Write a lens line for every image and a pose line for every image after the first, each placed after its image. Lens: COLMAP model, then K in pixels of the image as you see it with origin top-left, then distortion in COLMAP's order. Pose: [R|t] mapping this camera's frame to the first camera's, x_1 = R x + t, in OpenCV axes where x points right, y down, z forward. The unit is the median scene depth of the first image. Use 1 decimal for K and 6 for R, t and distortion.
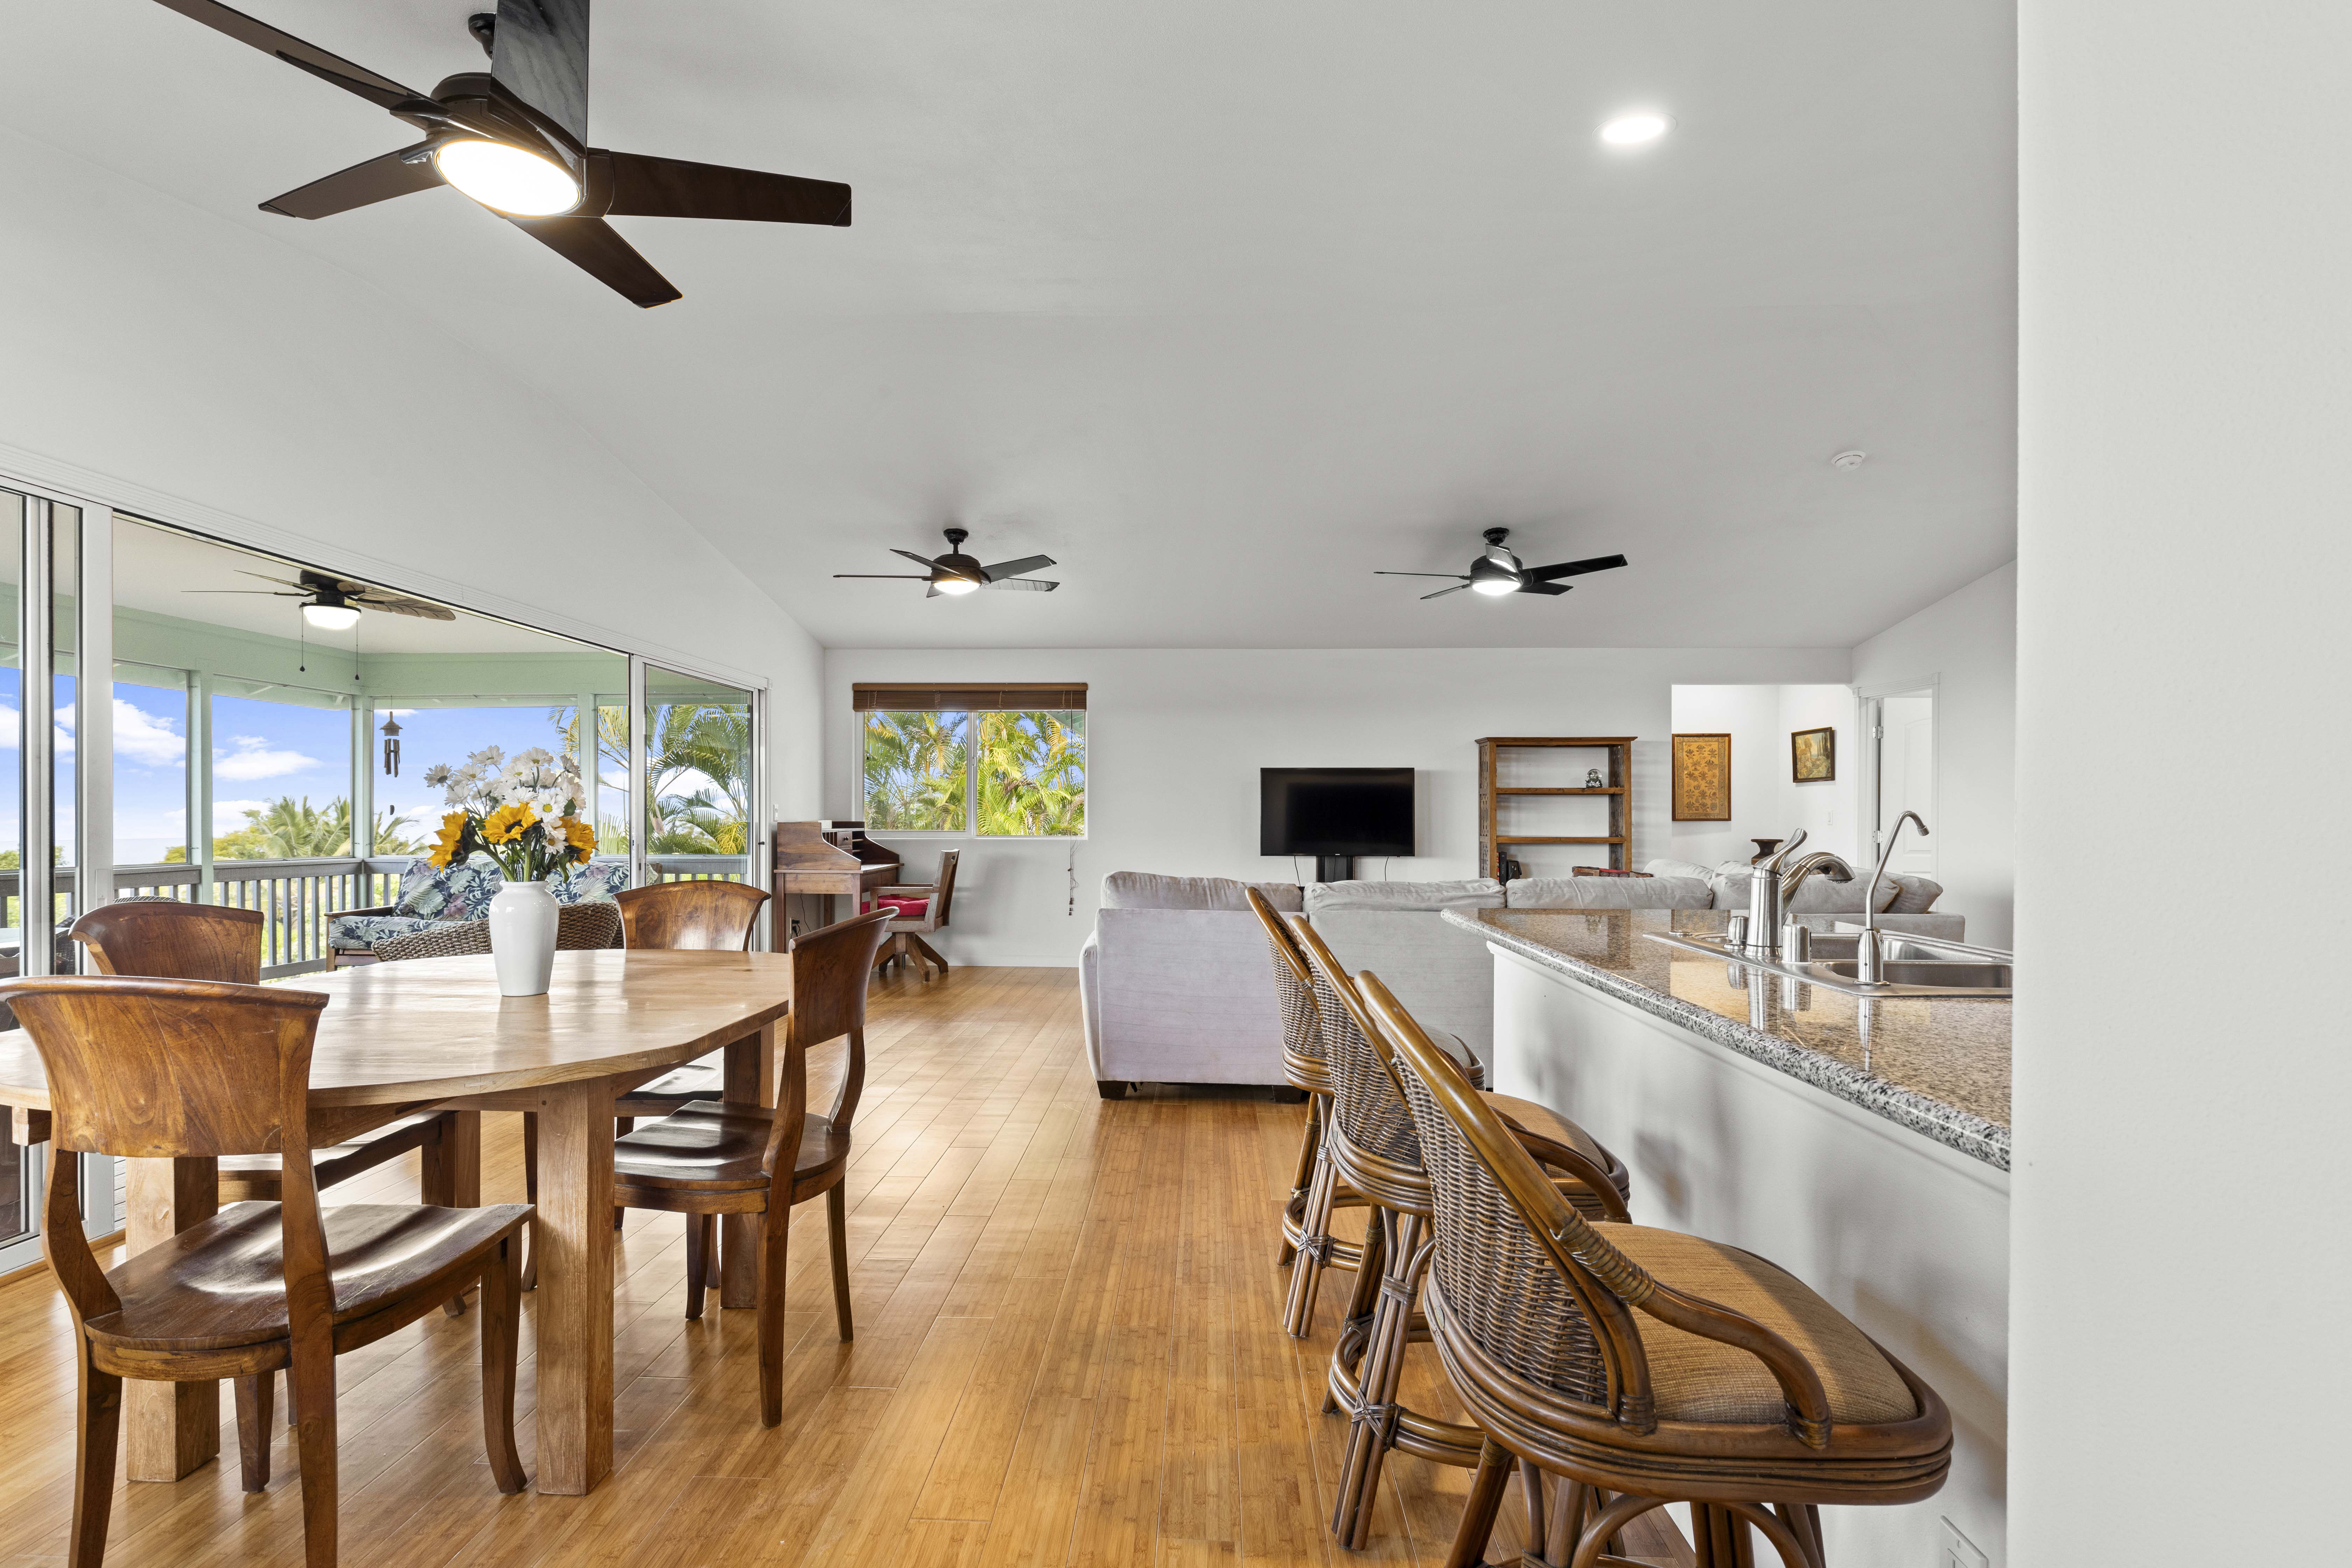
lens RADIAL K [[1121.9, 0, 1179.8], [0, 1121.9, 796.2], [0, 0, 1]] dist [-0.000547, -0.000295]
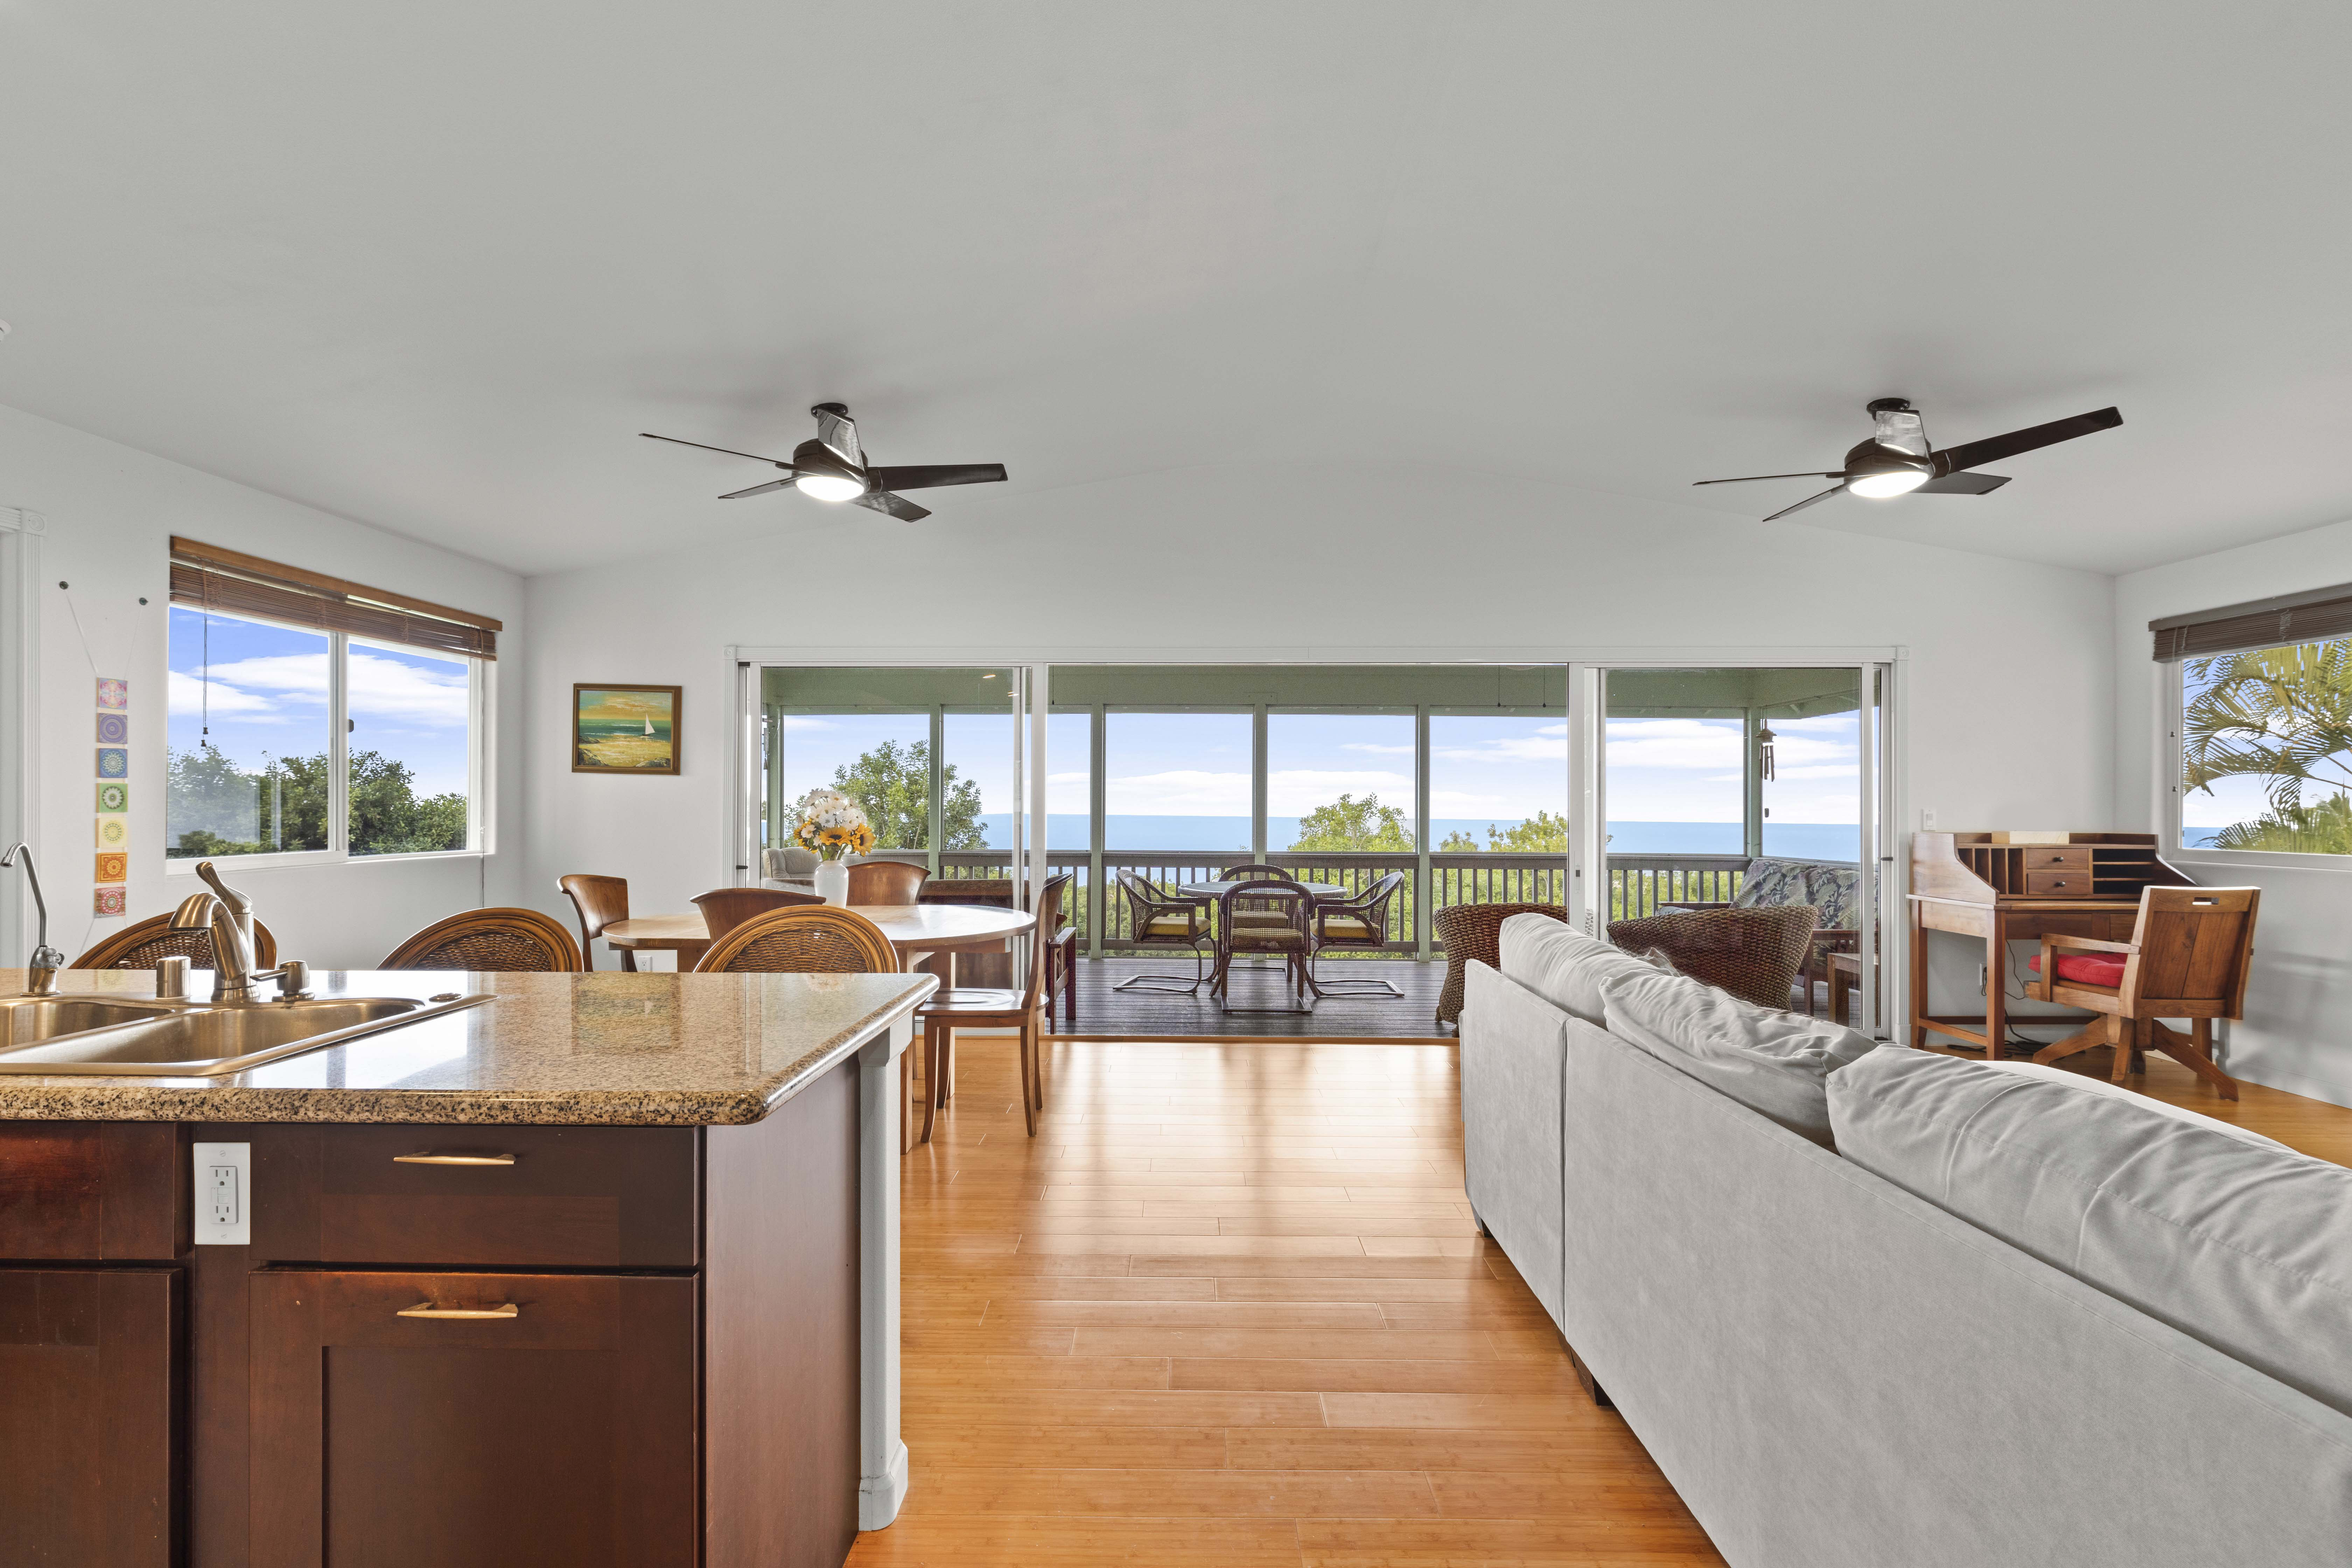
lens RADIAL K [[1121.9, 0, 1179.8], [0, 1121.9, 796.2], [0, 0, 1]] dist [-0.000547, -0.000295]
pose [[0.038179, -0.008865, -0.999232, 0.386661], [0.013916, 0.999868, -0.008339, -0.002275], [0.999174, -0.013587, 0.038298, 0.472592]]
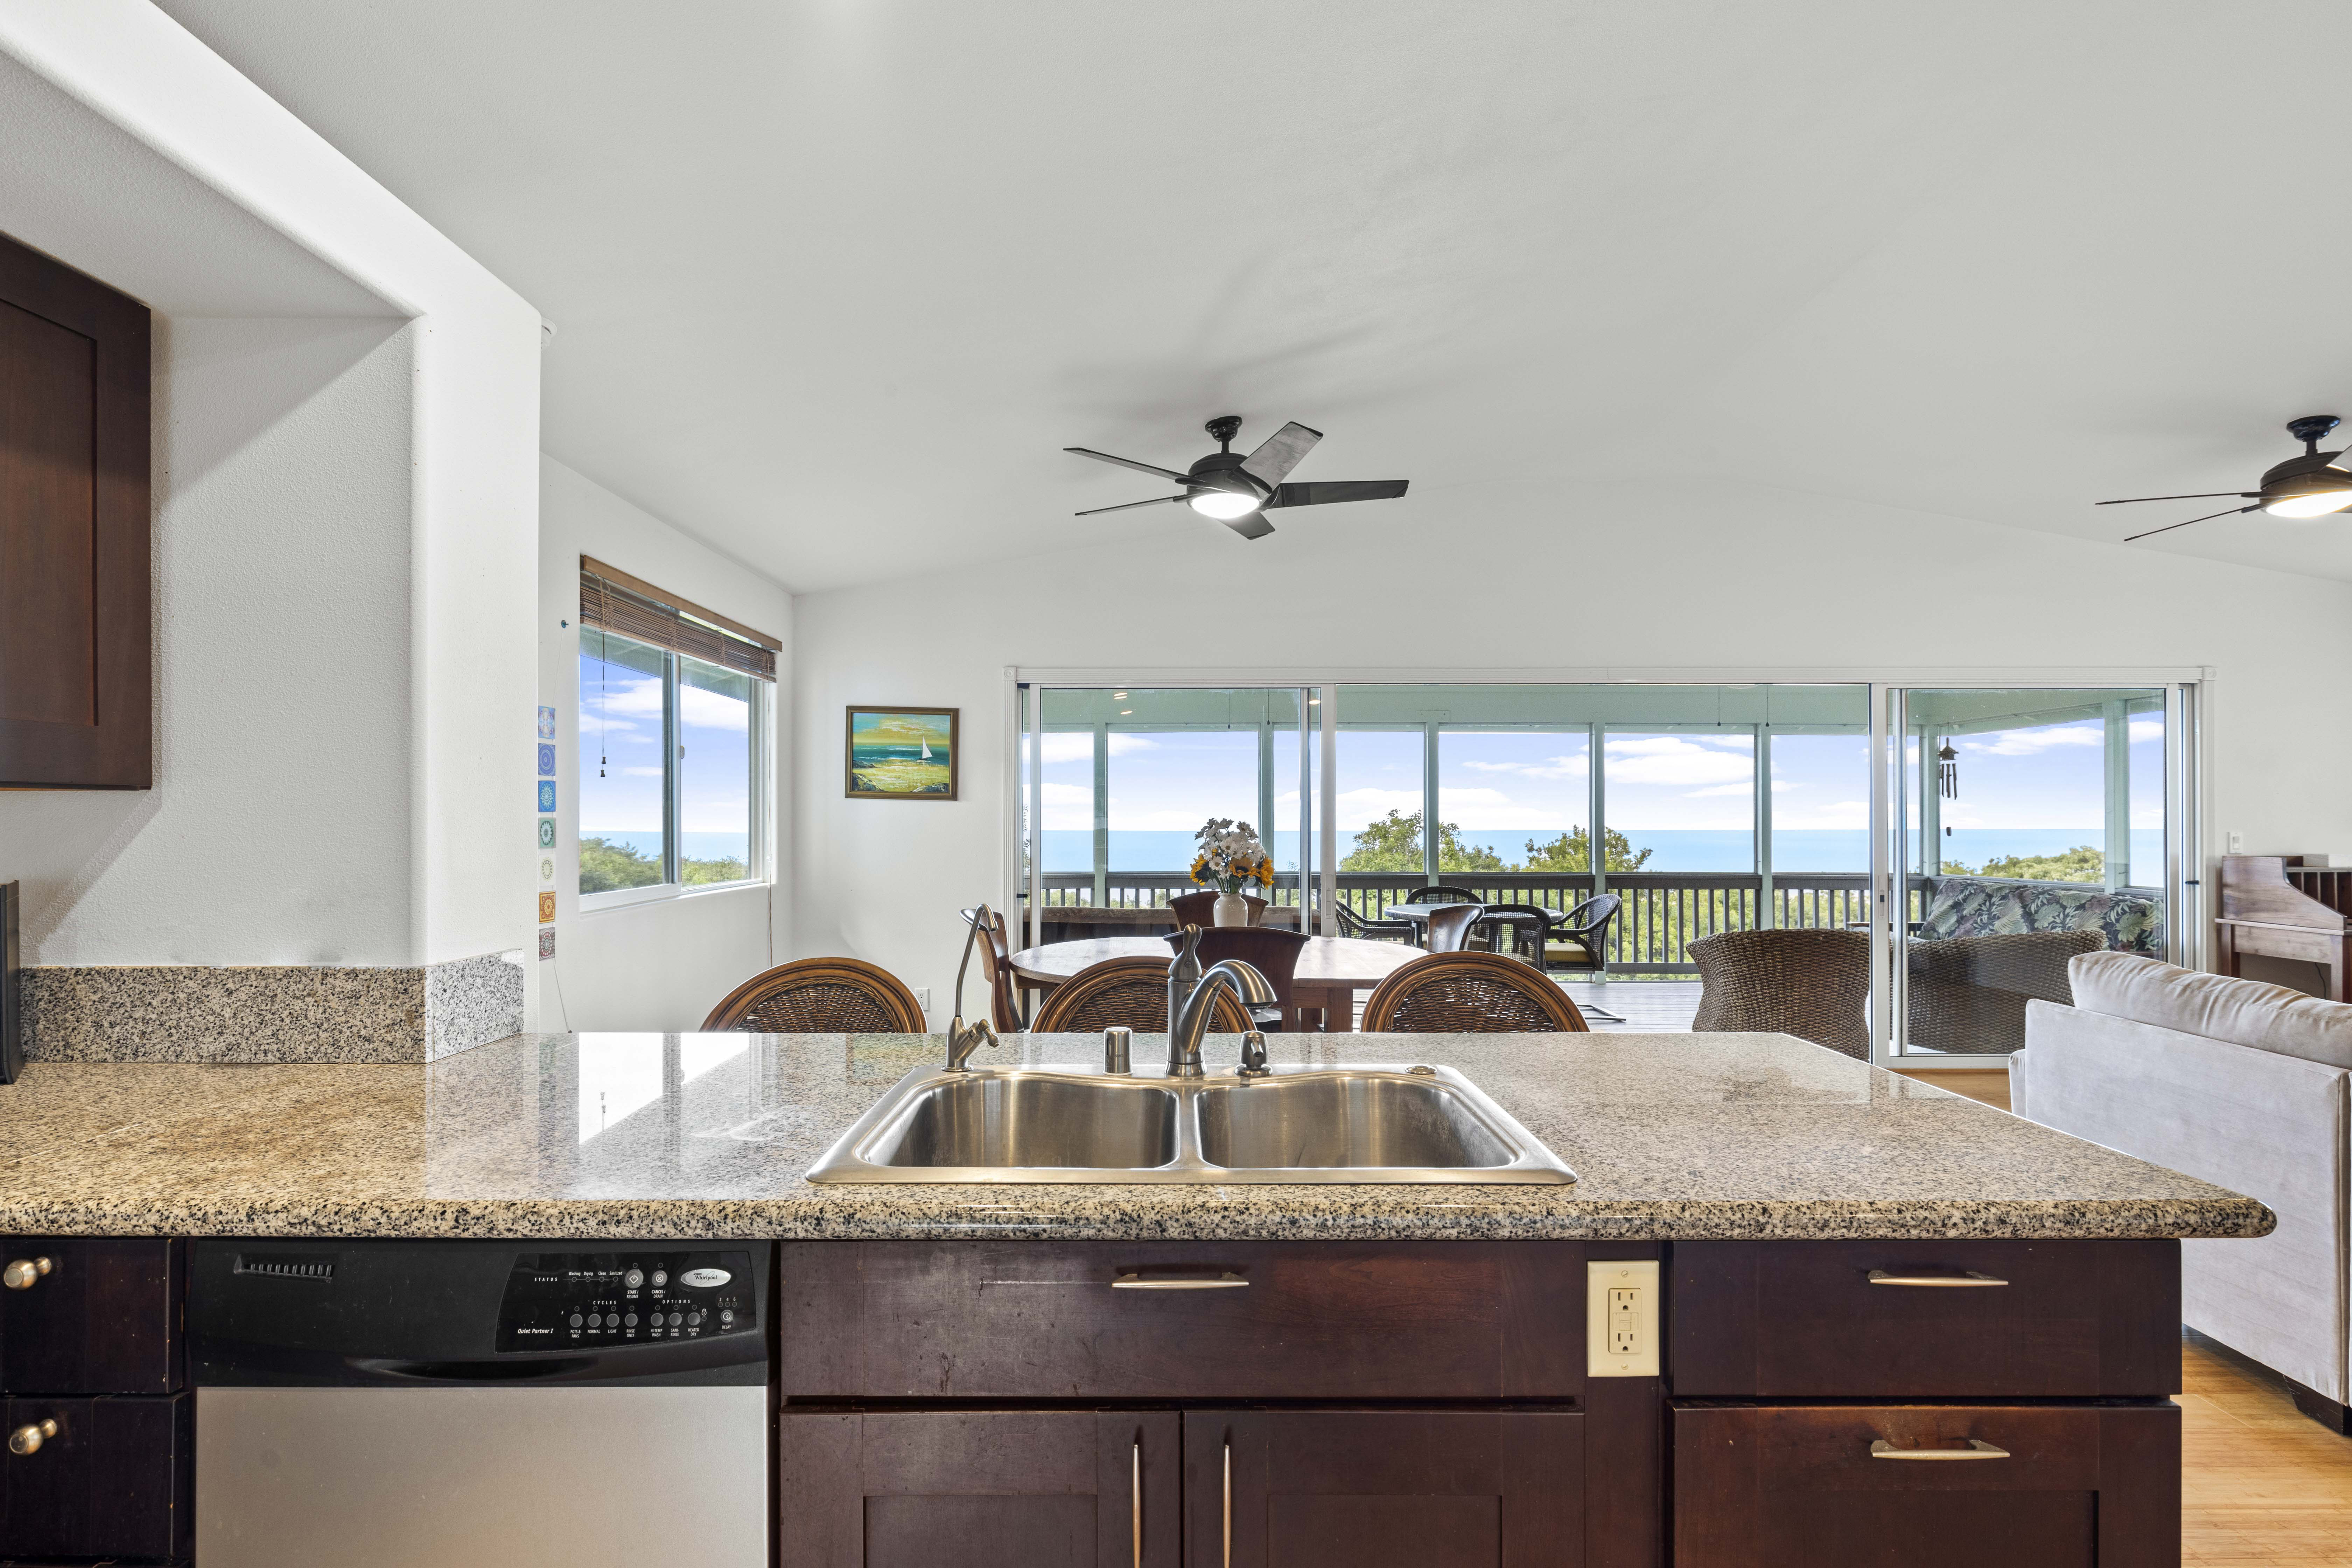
lens RADIAL K [[1124.5, 0, 1176.7], [0, 1124.5, 814.4], [0, 0, 1]] dist [-0.003421, -0.000517]
pose [[0.057409, -0.004948, -0.998338, 0.355361], [0.016804, 0.999851, -0.003989, -0.013817], [0.998209, -0.016547, 0.057484, 0.253611]]
